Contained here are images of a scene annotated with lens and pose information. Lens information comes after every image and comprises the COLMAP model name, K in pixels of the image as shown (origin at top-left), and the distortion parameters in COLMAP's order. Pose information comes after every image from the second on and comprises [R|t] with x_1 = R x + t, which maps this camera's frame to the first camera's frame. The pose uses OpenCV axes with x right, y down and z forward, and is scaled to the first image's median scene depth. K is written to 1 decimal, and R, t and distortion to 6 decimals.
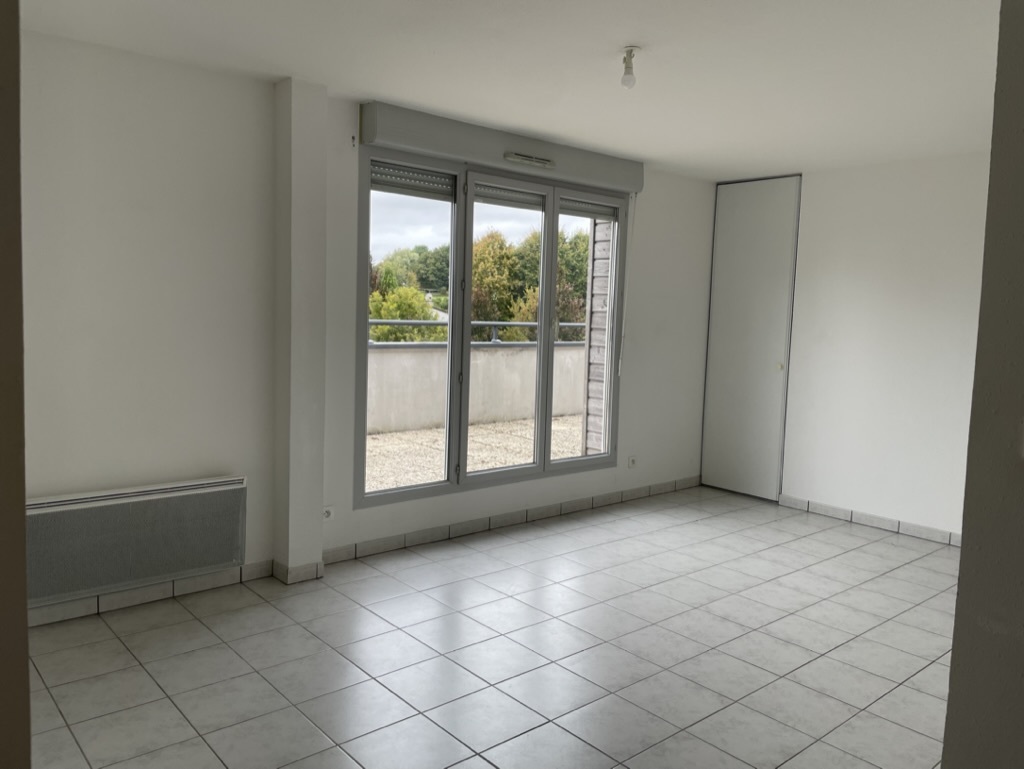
lens RADIAL K [[776.5, 0, 511.1], [0, 776.5, 383.5], [0, 0, 1]] dist [0.040467, -0.024778]
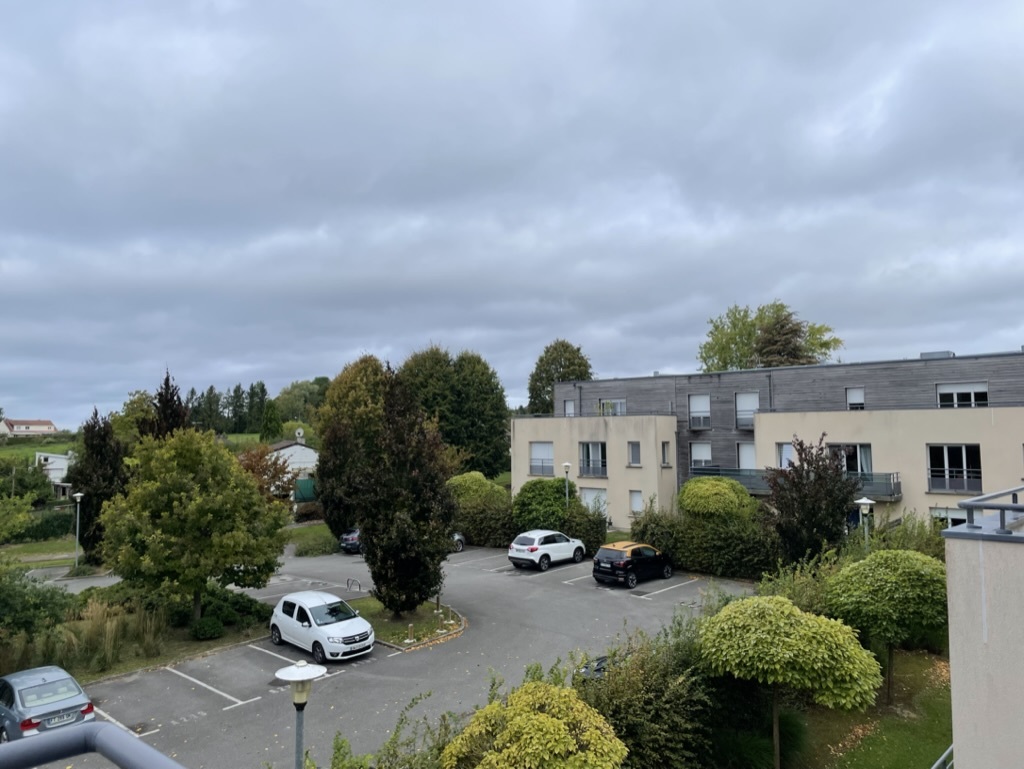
lens RADIAL K [[776.5, 0, 511.8], [0, 776.5, 383.6], [0, 0, 1]] dist [0.040467, -0.024778]
pose [[0.992649, -0.037647, 0.115020, 0.038572], [0.055687, 0.985883, -0.157905, -0.016125], [-0.107452, 0.163150, 0.980732, 0.124954]]
